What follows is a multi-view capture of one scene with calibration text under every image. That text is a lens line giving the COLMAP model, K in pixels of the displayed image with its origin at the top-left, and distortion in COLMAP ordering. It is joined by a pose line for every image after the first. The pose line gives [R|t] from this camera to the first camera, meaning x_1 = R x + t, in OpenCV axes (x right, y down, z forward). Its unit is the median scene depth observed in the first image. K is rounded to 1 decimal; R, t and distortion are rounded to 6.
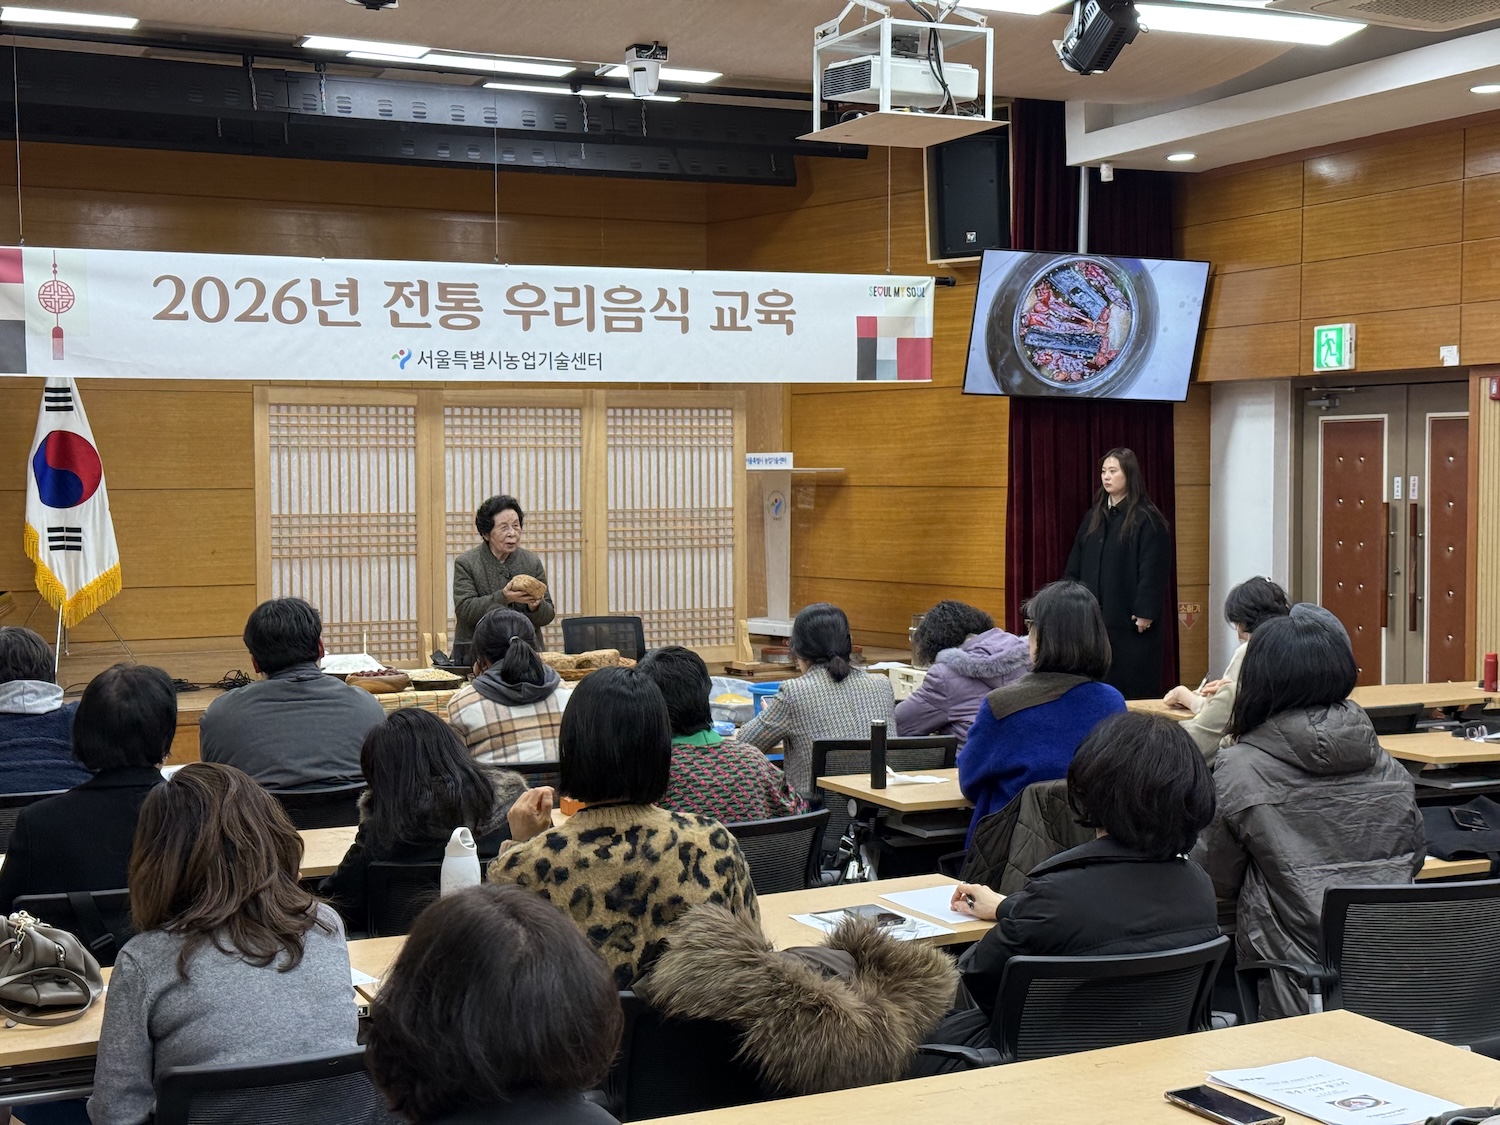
lens RADIAL K [[2108.9, 0, 750.0], [0, 2108.9, 562.5], [0, 0, 1]] dist [0.216217, -0.542831]
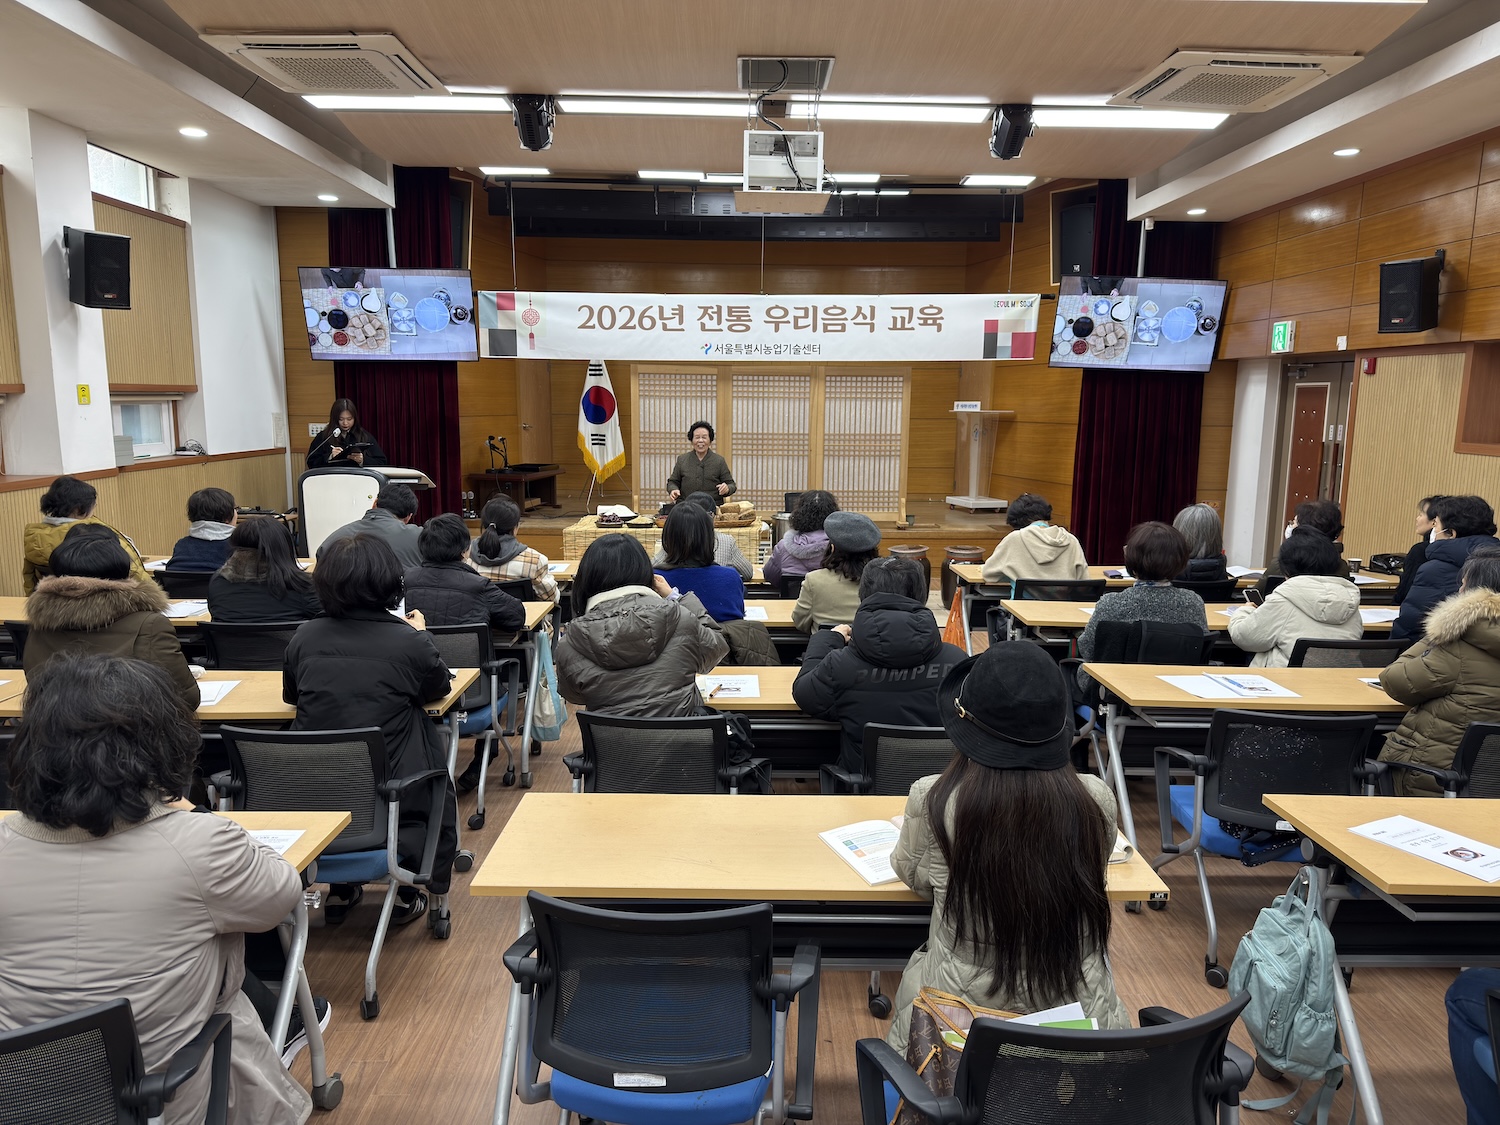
lens RADIAL K [[1051.4, 0, 750.0], [0, 1051.4, 562.5], [0, 0, 1]] dist [0.189879, -0.350317]
pose [[0.911490, 0.079339, -0.403597, 0.247904], [-0.036510, 0.992954, 0.112739, -0.014828], [0.409698, -0.088025, 0.907964, 0.145668]]
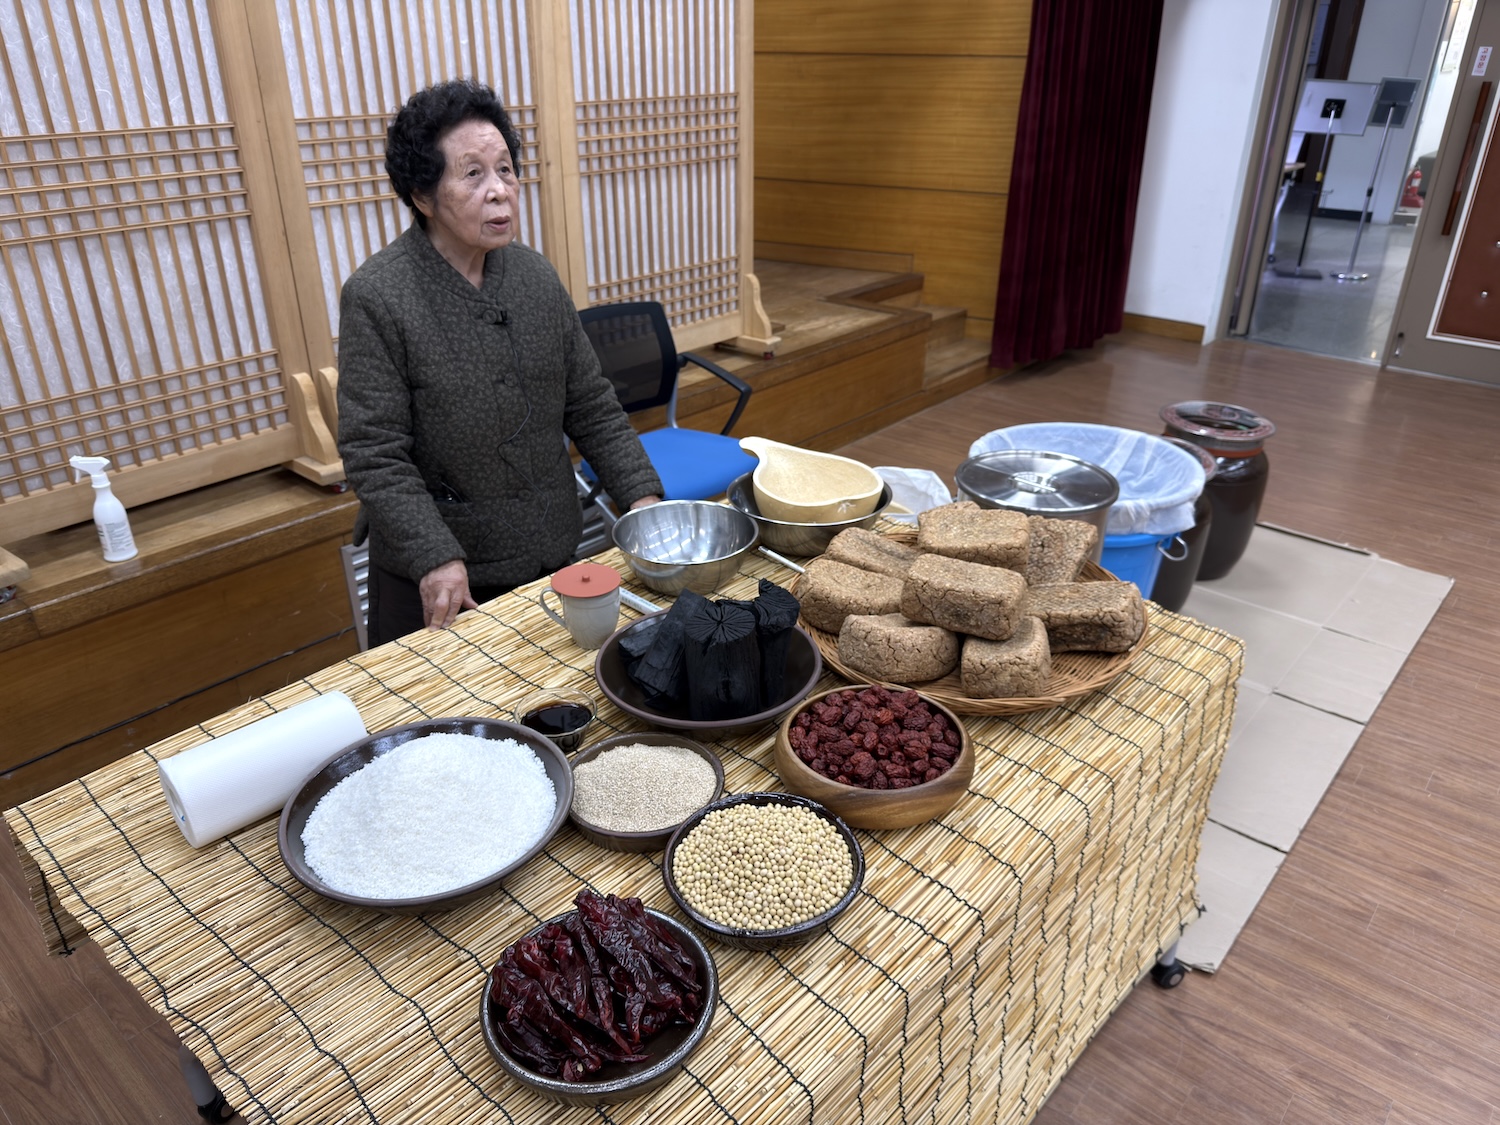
lens RADIAL K [[1066.7, 0, 750.0], [0, 1066.7, 562.5], [0, 0, 1]] dist [-0.004367, -0.002550]
pose [[0.917495, -0.170296, 0.359447, -0.147882], [0.010347, 0.913620, 0.406437, -0.027993], [-0.397613, -0.369184, 0.840004, 0.697574]]
